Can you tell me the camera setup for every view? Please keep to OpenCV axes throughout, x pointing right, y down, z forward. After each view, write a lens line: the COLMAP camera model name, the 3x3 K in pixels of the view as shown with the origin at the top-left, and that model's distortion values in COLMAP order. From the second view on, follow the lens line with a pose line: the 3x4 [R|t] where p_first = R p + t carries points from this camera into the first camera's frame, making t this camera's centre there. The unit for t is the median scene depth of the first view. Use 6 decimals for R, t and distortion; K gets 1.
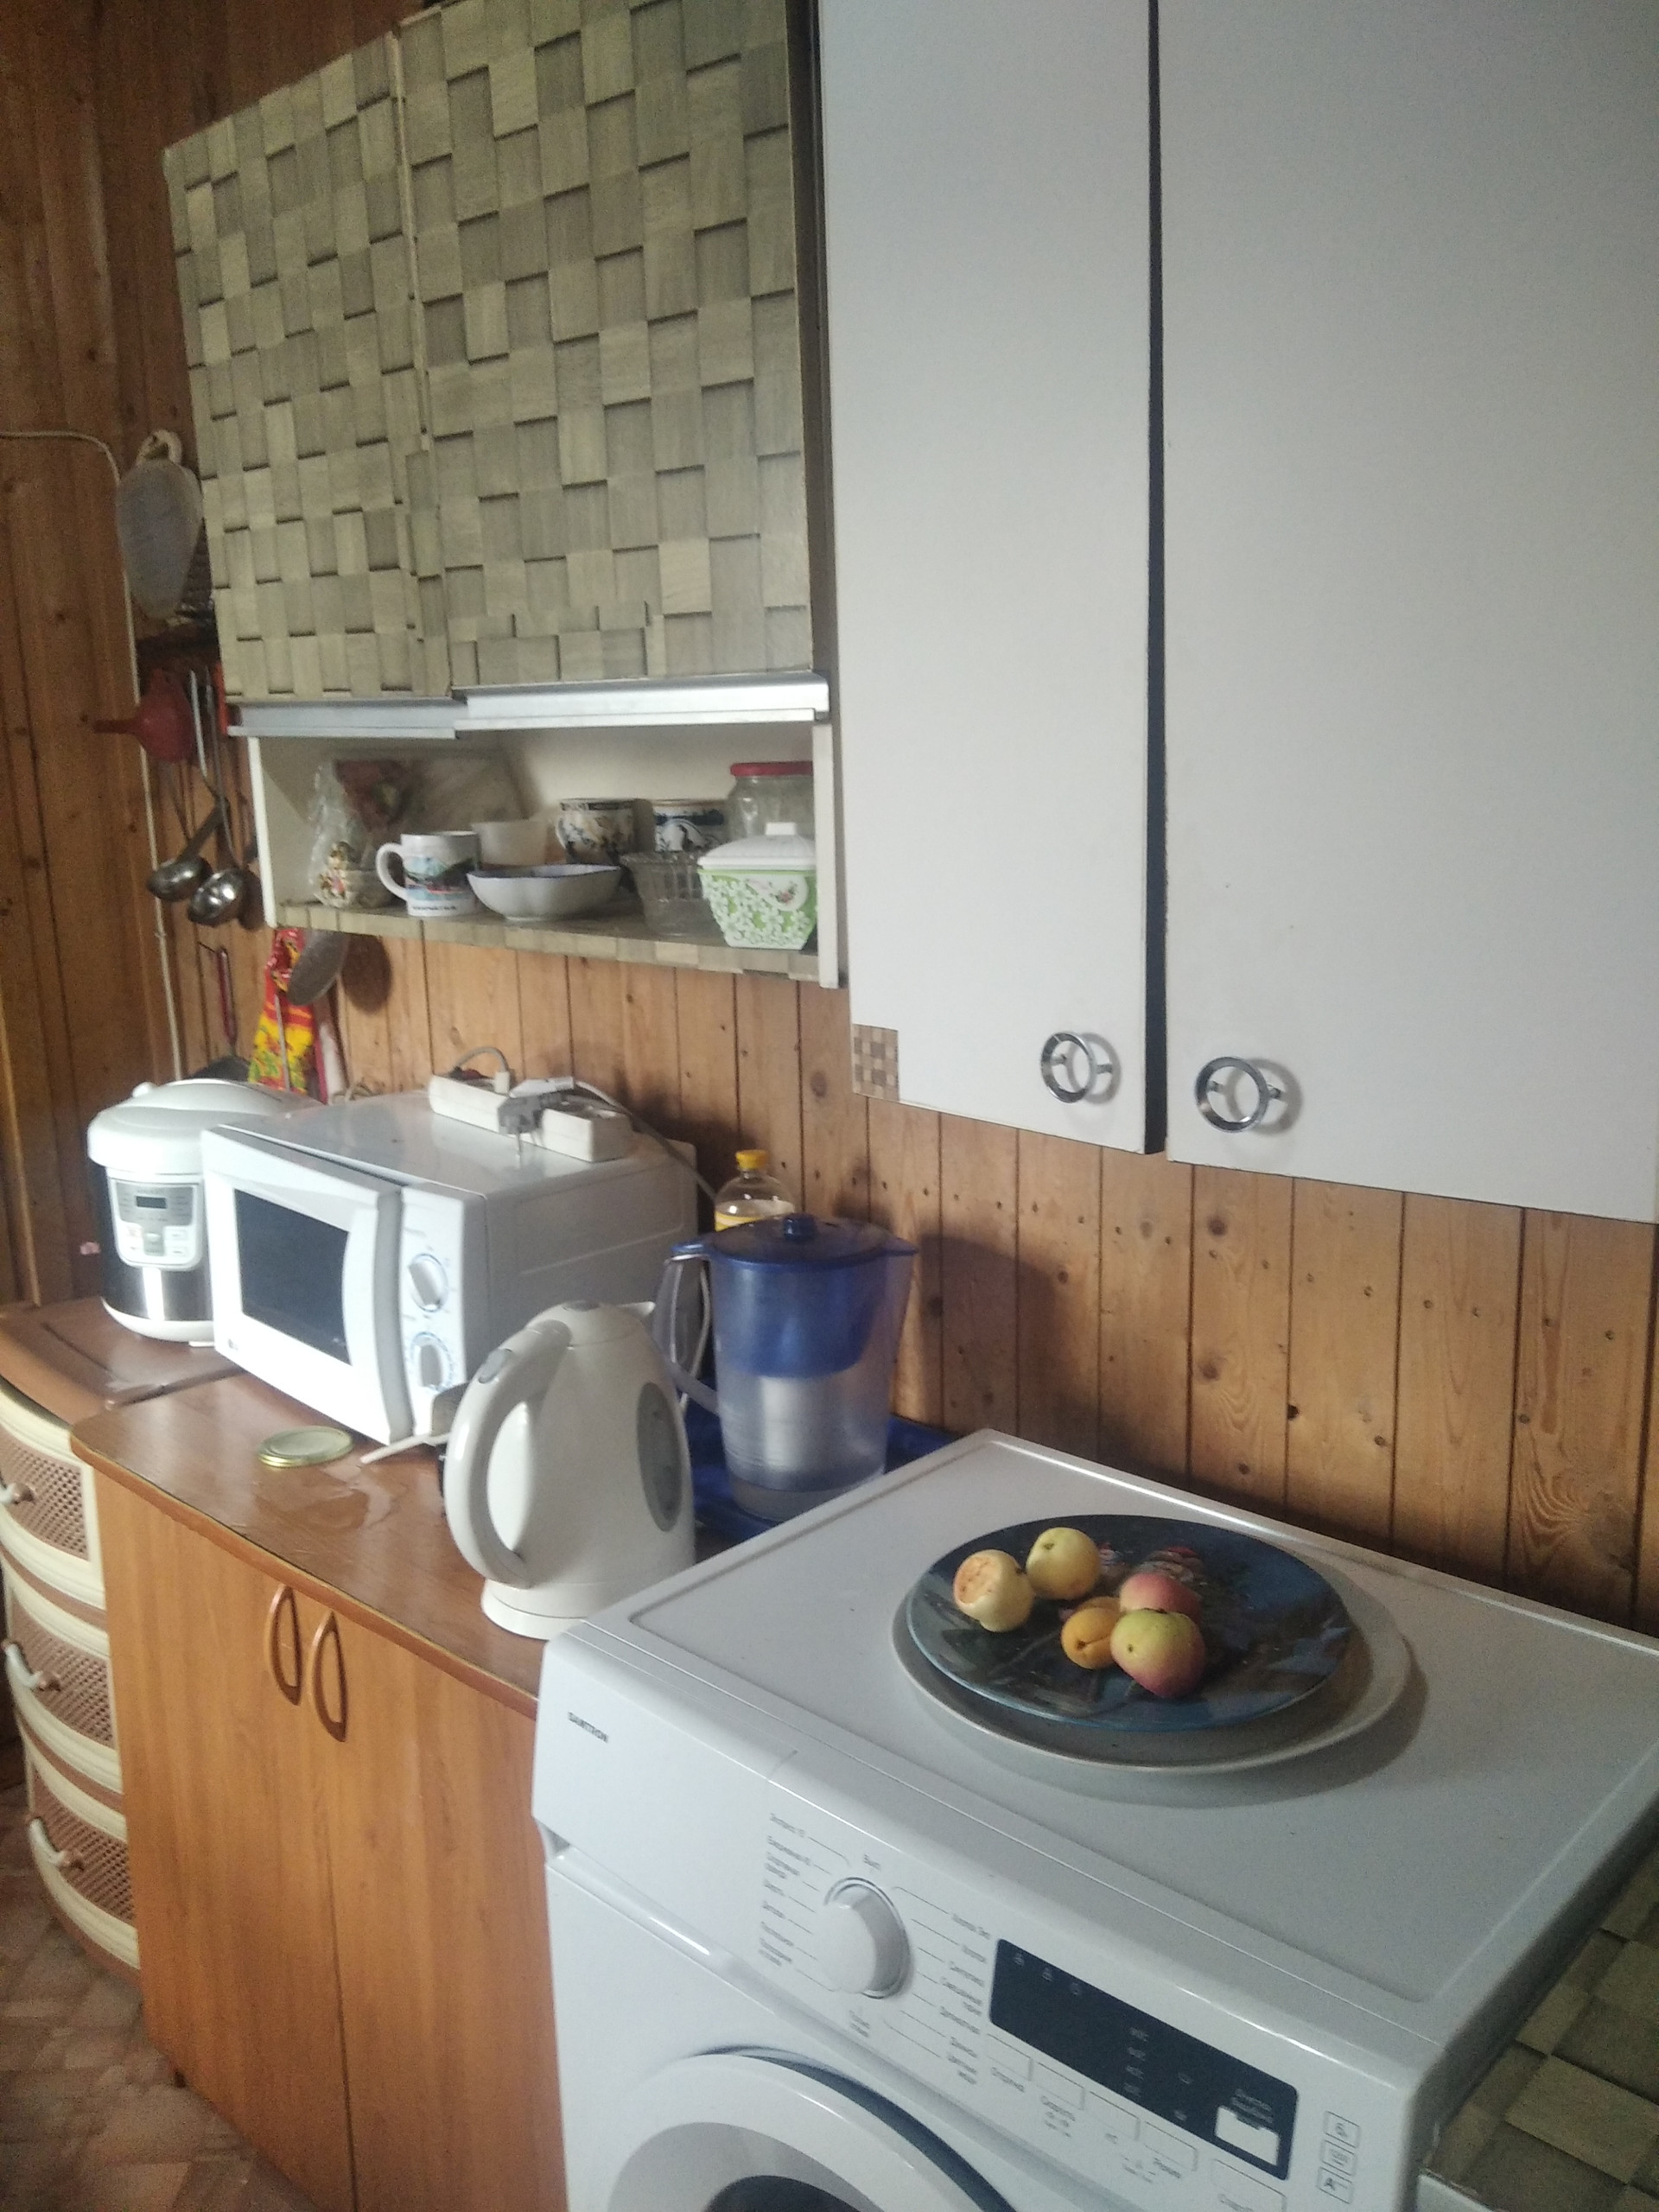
lens RADIAL K [[1795.3, 0, 834.2], [0, 1795.3, 1100.6], [0, 0, 1]] dist [0.088493, -0.161147]
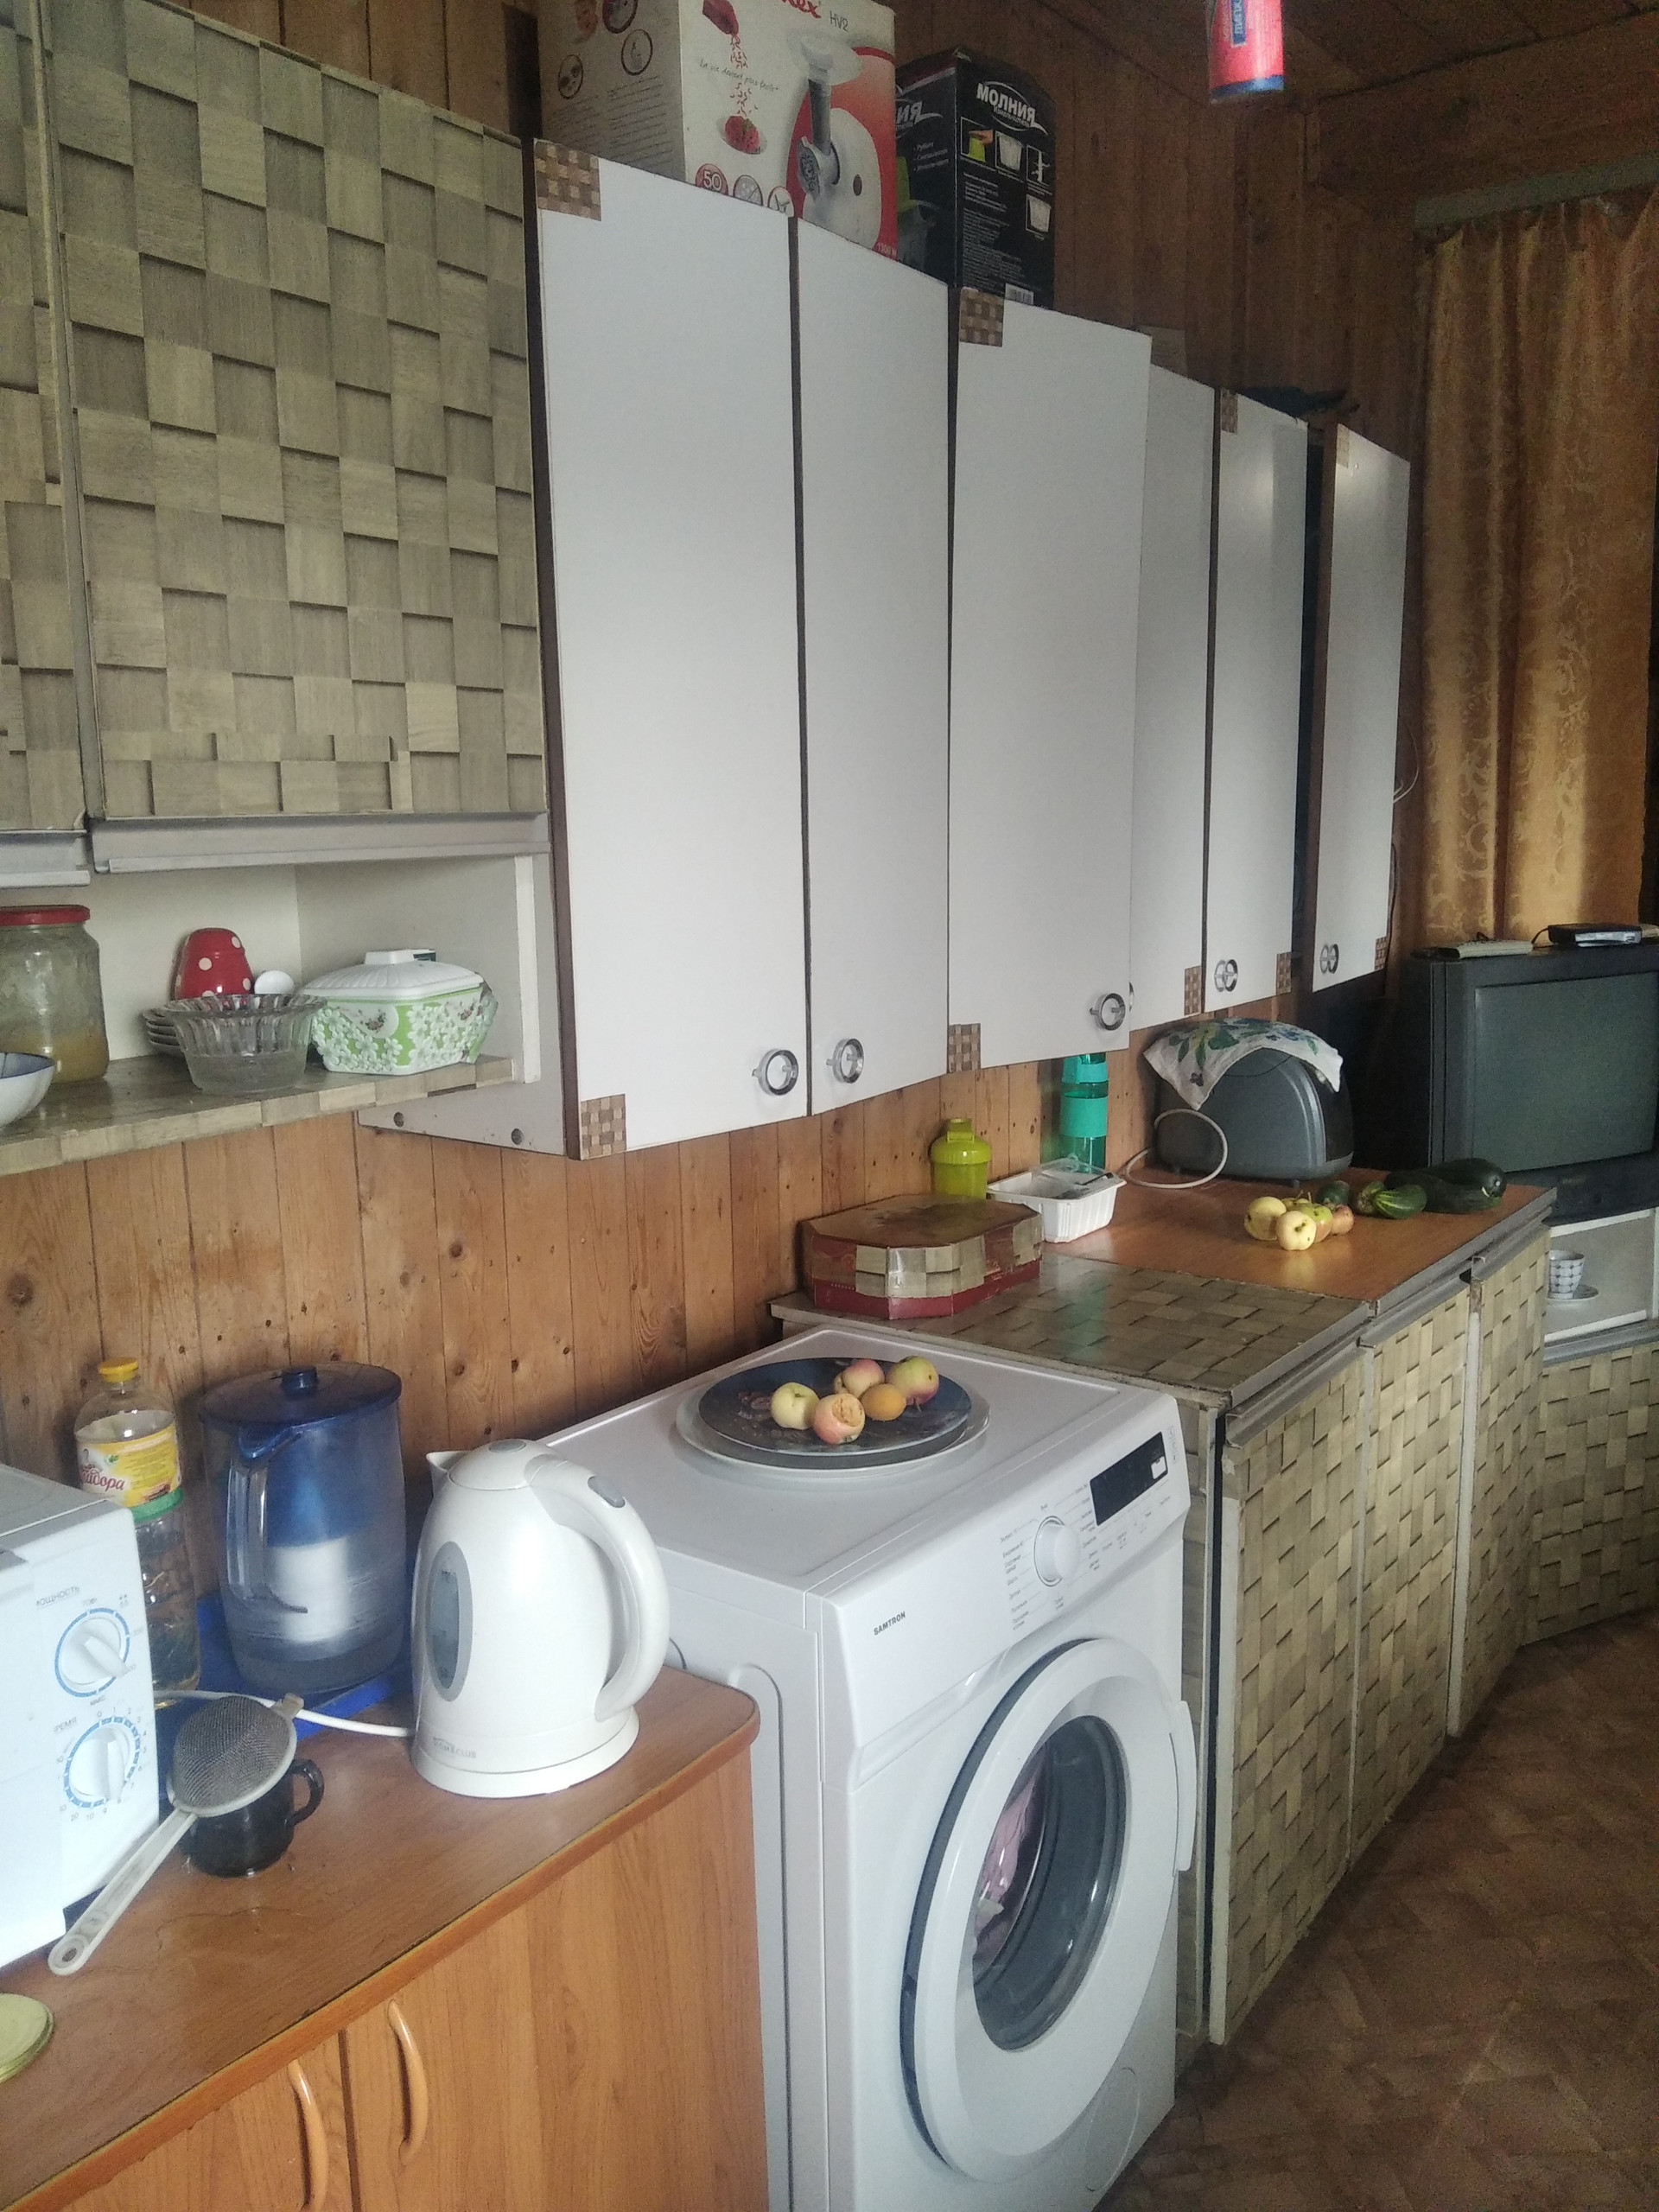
lens RADIAL K [[1848.5, 0, 829.5], [0, 1848.5, 1106.0], [0, 0, 1]] dist [0.073508, -0.123318]
pose [[-0.120749, -0.139574, 0.982822, -1.165634], [0.221219, 0.961385, 0.163709, -0.196045], [-0.967720, 0.237187, -0.085210, 0.905735]]
